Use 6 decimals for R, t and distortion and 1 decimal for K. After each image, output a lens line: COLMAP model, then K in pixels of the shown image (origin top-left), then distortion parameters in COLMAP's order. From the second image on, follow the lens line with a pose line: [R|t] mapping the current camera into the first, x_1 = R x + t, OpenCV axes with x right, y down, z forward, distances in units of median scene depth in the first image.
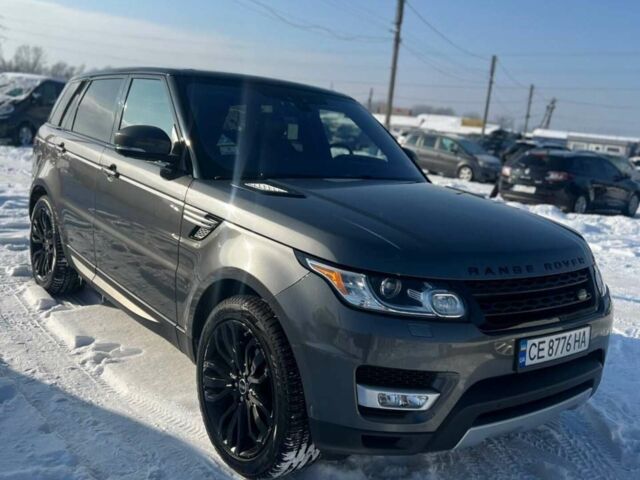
lens RADIAL K [[598.8, 0, 320.0], [0, 598.8, 240.0], [0, 0, 1]] dist [0.034874, -0.015138]
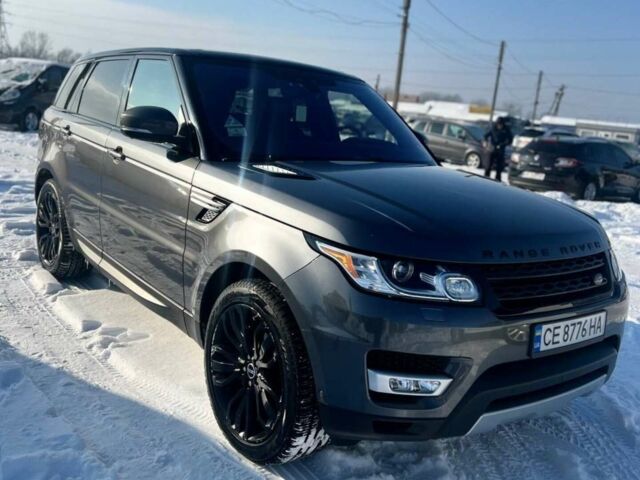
lens RADIAL K [[598.8, 0, 320.0], [0, 598.8, 240.0], [0, 0, 1]] dist [0.034874, -0.015138]
pose [[0.999948, 0.002804, -0.009806, -0.005577], [-0.002602, 0.999785, 0.020566, 0.007075], [0.009862, -0.020539, 0.999740, 0.017309]]
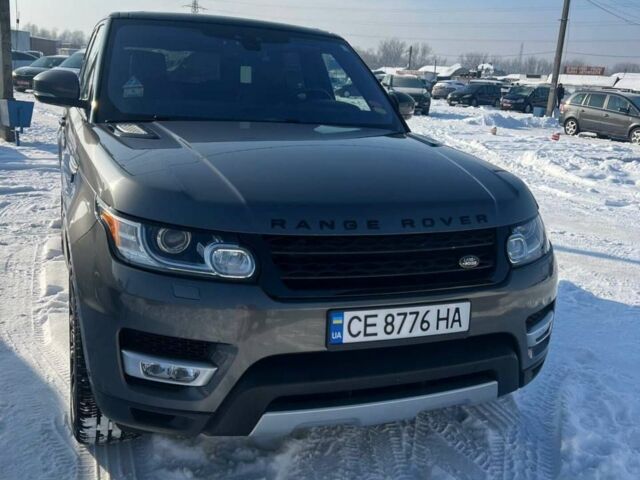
lens RADIAL K [[596.3, 0, 335.6], [0, 596.3, 237.0], [0, 0, 1]] dist [0.119933, -0.220431]
pose [[0.962387, 0.033498, -0.269608, 0.424216], [-0.021389, 0.998631, 0.047728, 0.022945], [0.270838, -0.040166, 0.961787, 0.183812]]
